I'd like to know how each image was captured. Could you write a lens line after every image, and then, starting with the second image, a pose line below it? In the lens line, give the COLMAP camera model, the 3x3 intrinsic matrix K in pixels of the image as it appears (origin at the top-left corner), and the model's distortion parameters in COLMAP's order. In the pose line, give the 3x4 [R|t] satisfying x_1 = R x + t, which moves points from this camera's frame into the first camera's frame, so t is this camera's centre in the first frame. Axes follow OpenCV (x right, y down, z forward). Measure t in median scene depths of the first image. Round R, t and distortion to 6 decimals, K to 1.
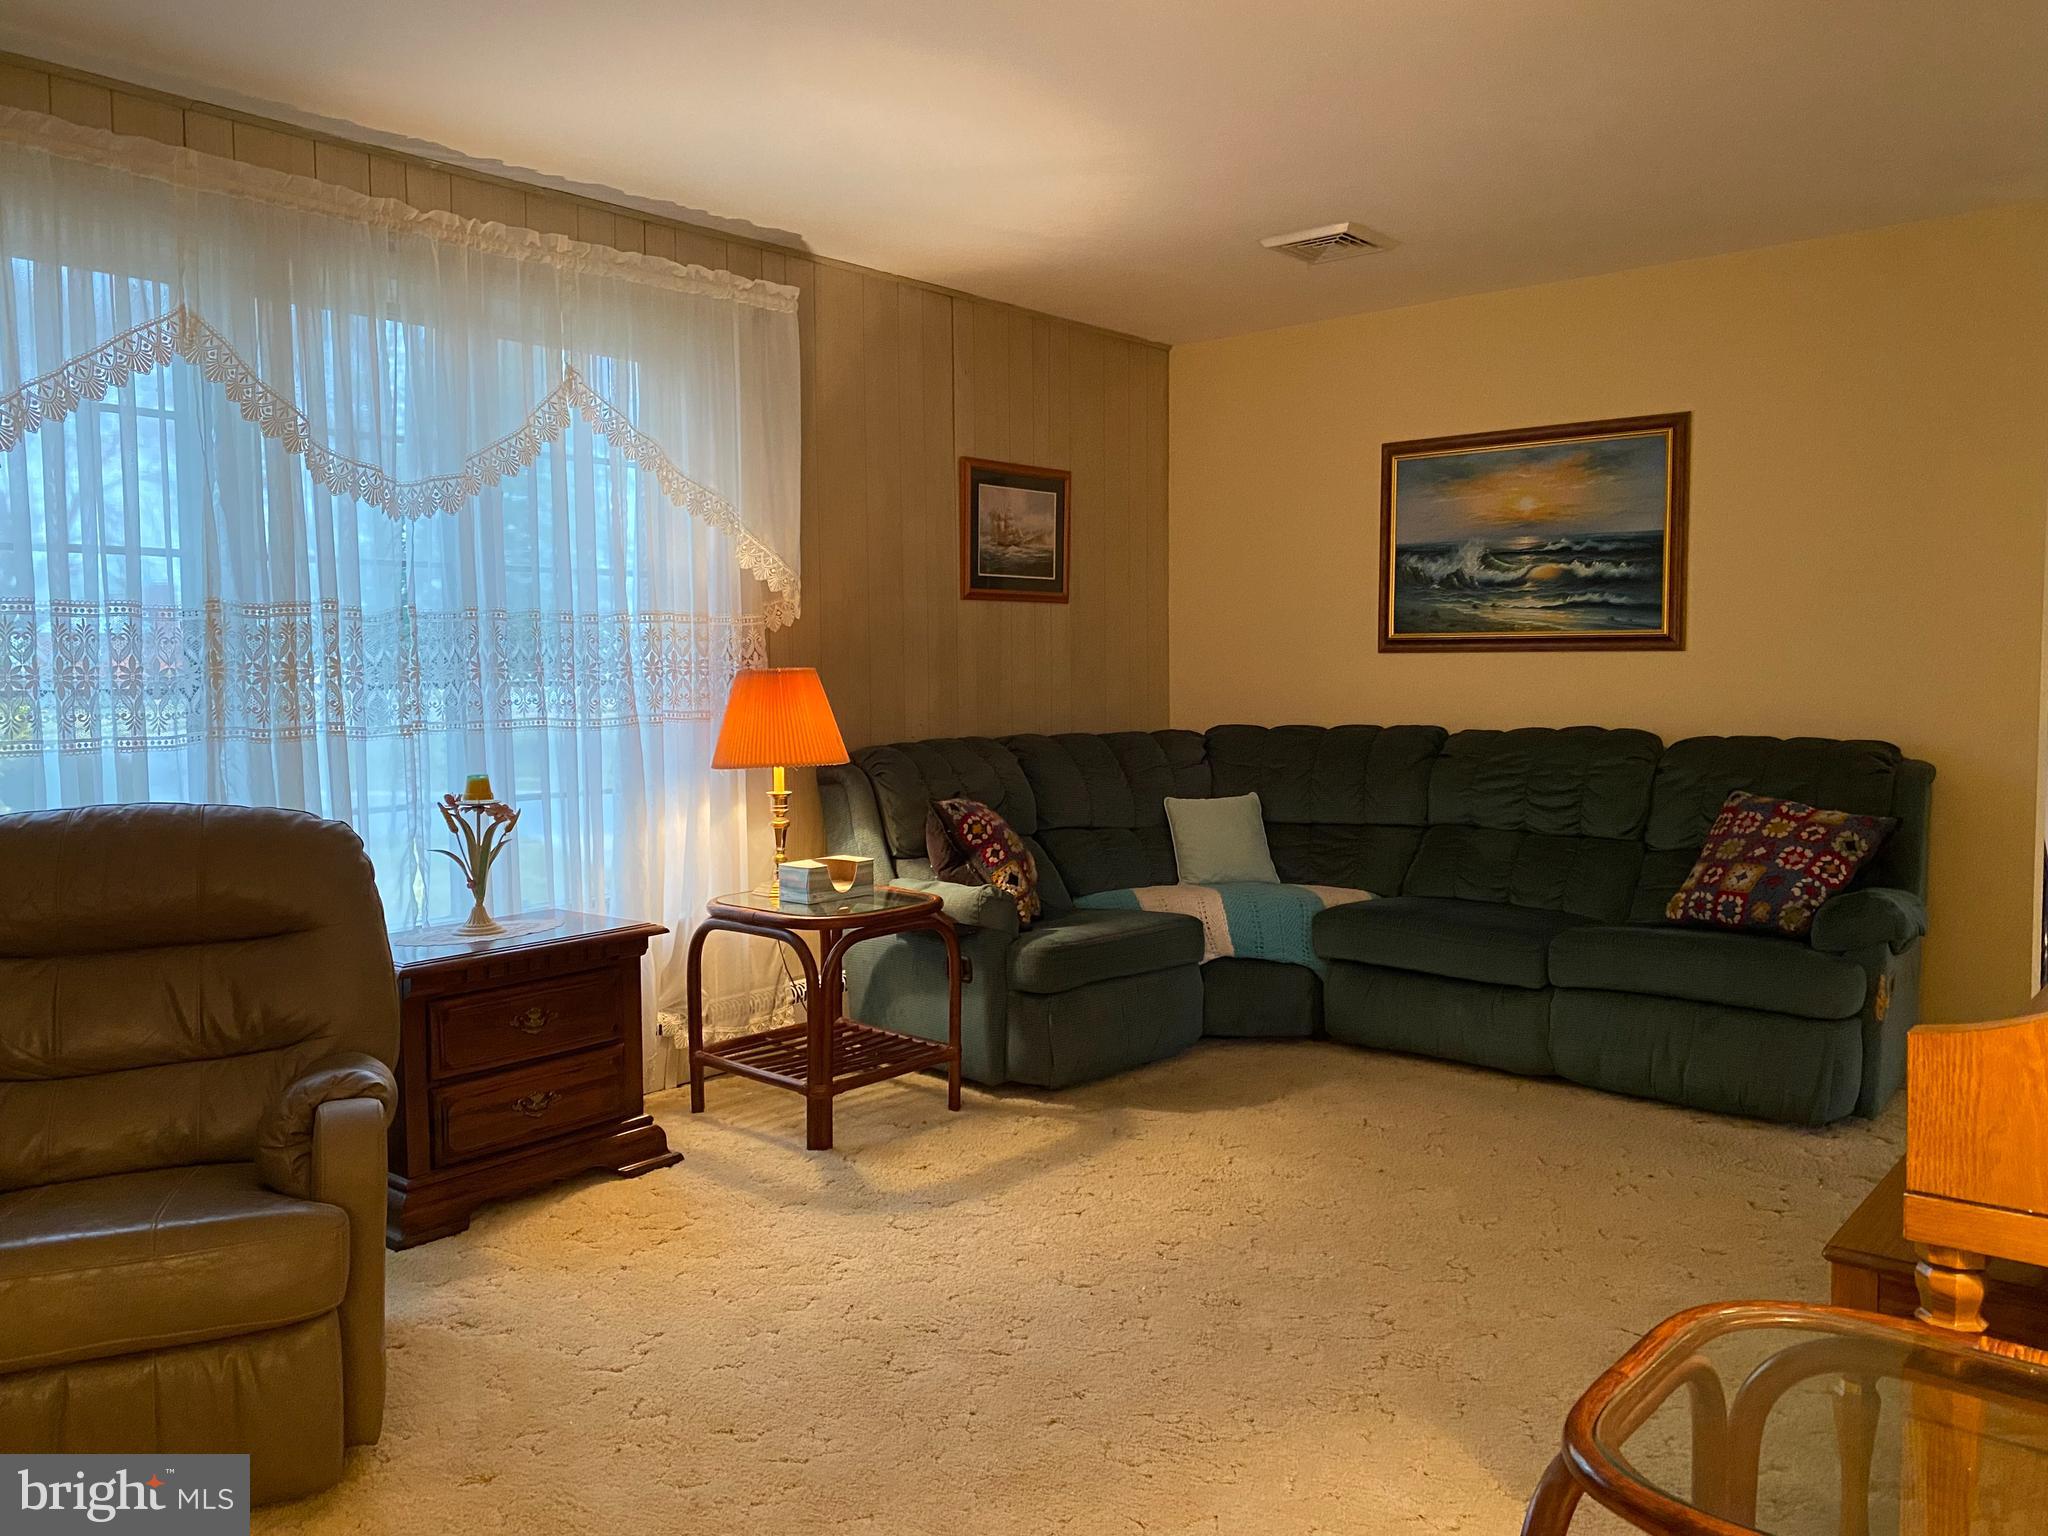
lens RADIAL K [[1566.8, 0, 1012.2], [0, 1566.8, 768.9], [0, 0, 1]] dist [0.005018, -0.009435]
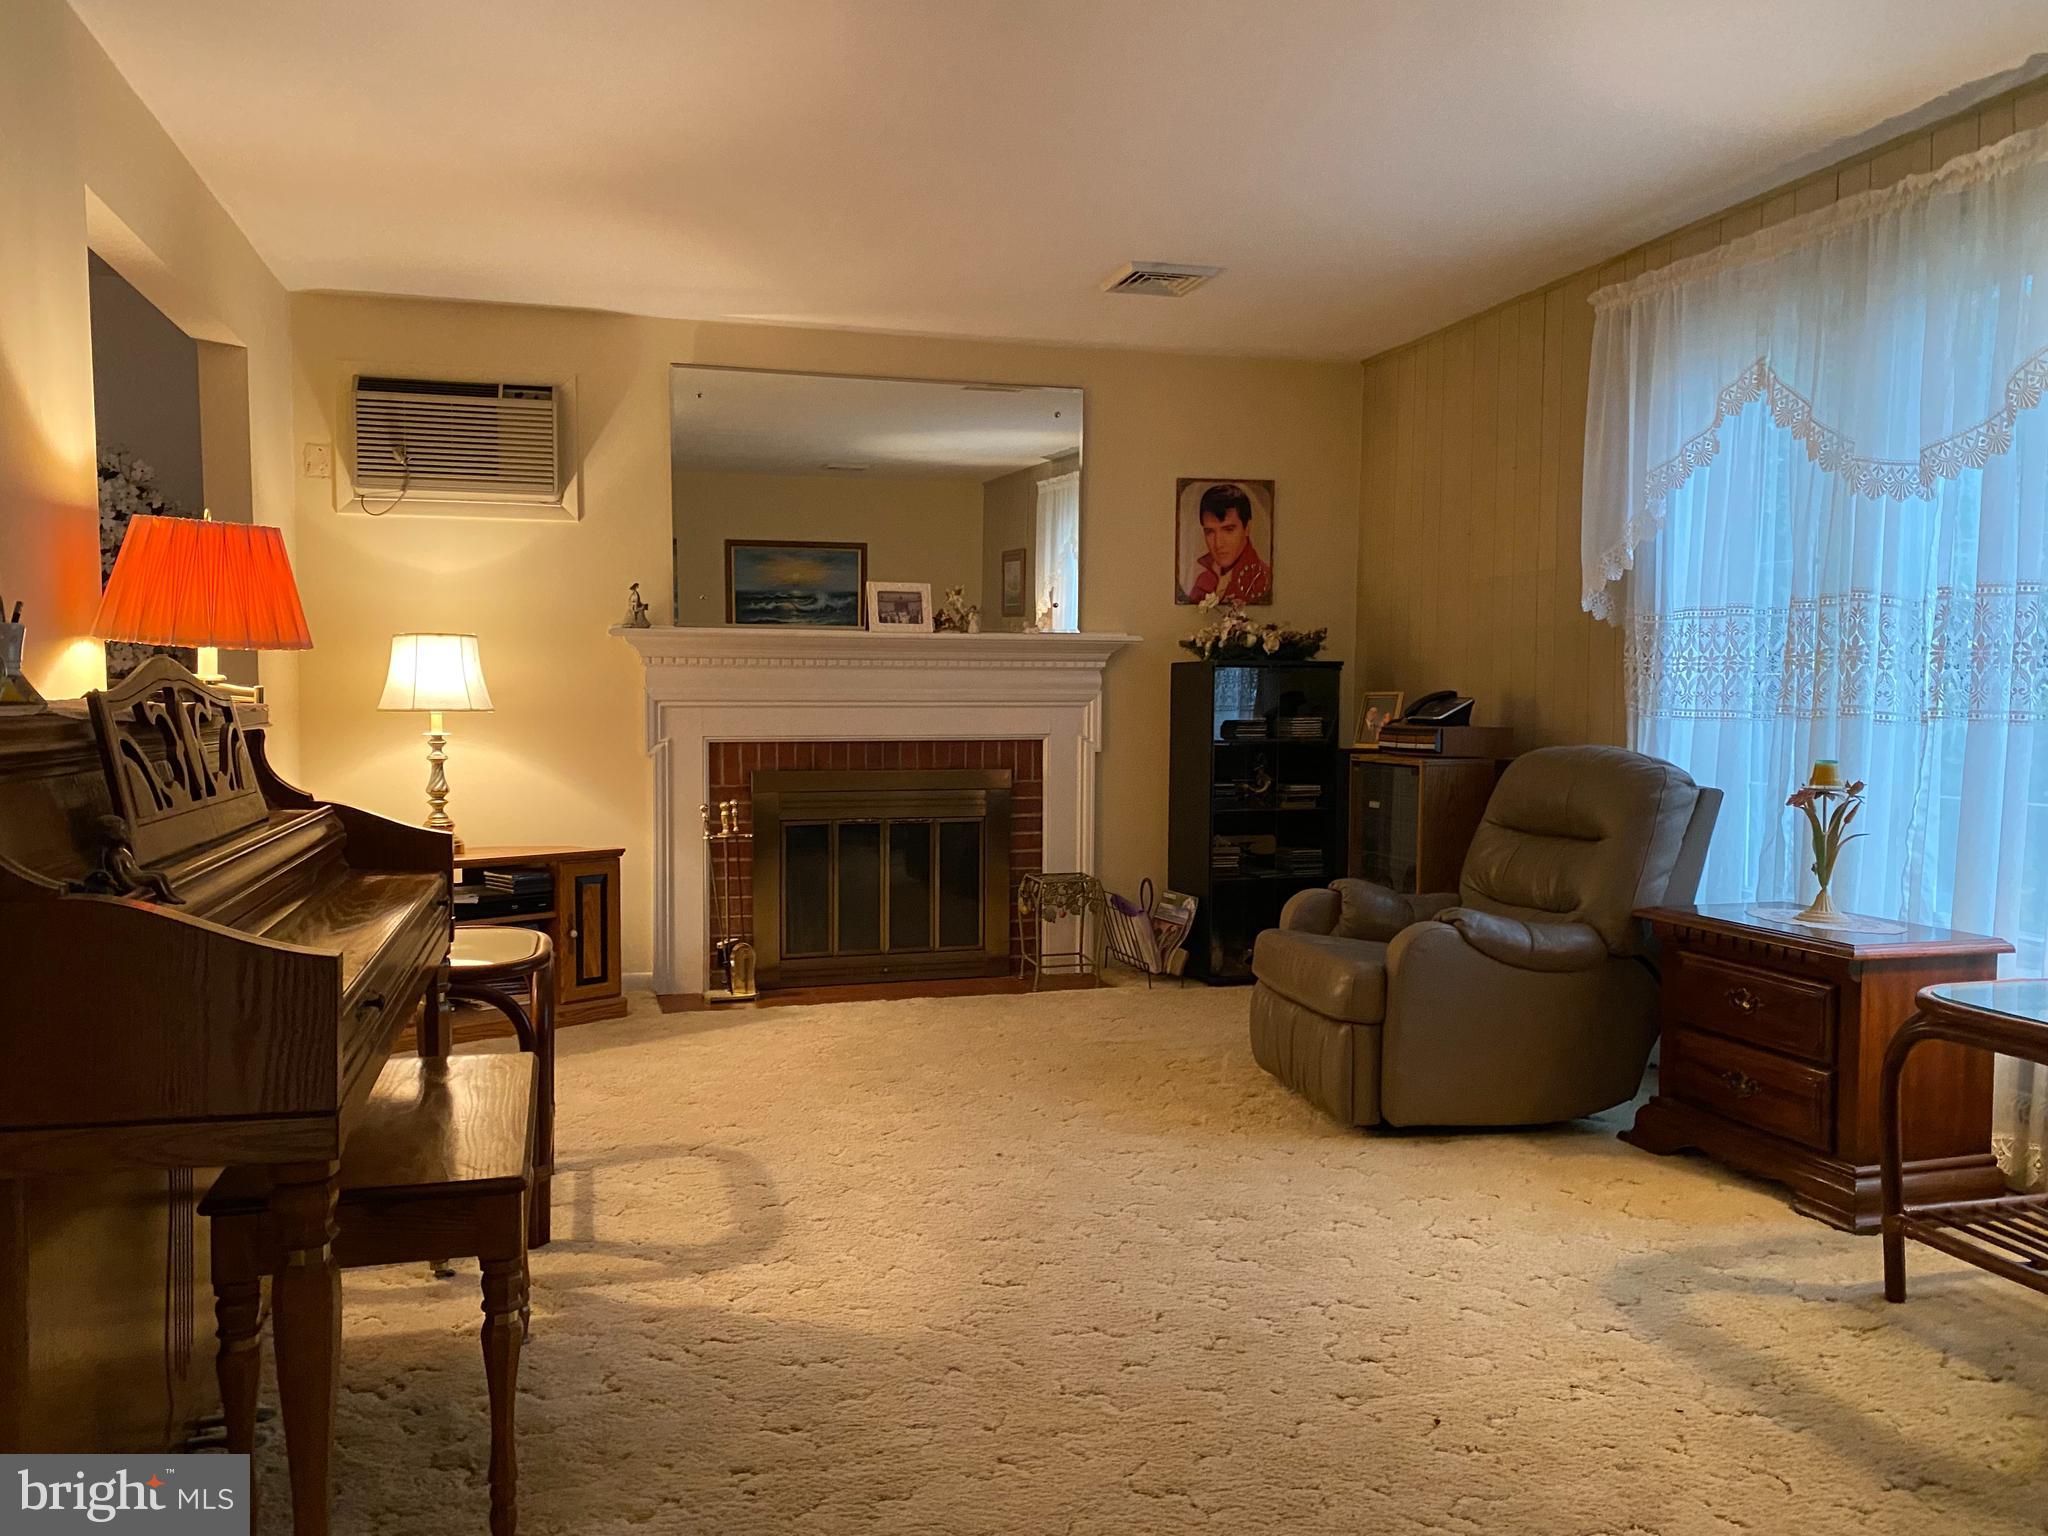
lens RADIAL K [[1566.8, 0, 1012.2], [0, 1566.8, 768.9], [0, 0, 1]] dist [0.005018, -0.009435]
pose [[-0.565788, 0.052420, -0.822883, 0.762426], [-0.040291, 0.995027, 0.091089, -0.060141], [0.823566, 0.084692, -0.560862, 1.130597]]
